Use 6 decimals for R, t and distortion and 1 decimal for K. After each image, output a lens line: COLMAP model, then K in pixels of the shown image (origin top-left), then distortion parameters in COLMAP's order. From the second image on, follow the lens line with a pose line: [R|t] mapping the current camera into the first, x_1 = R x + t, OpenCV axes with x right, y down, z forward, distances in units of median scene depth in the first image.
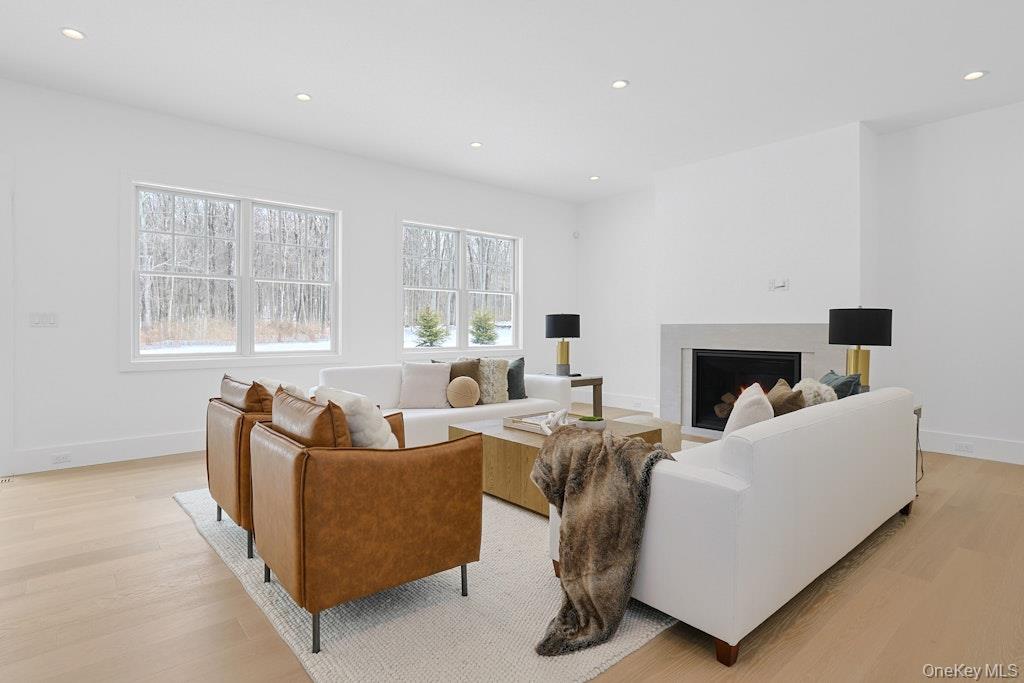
lens RADIAL K [[514.7, 0, 484.5], [0, 514.7, 325.4], [0, 0, 1]] dist [0.001877, 0.000035]
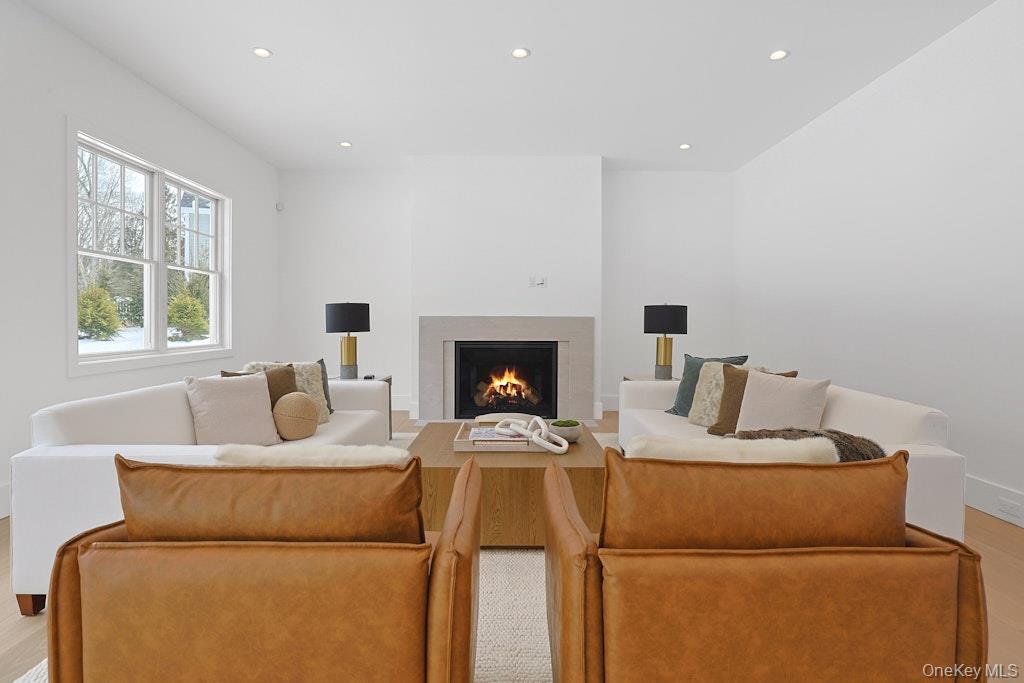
lens RADIAL K [[514.7, 0, 484.5], [0, 514.7, 325.4], [0, 0, 1]] dist [0.001877, 0.000035]
pose [[0.663324, -0.008445, 0.748285, -0.315162], [-0.003925, 0.999883, 0.014765, 0.000267], [-0.748322, -0.012731, 0.663213, 0.301131]]
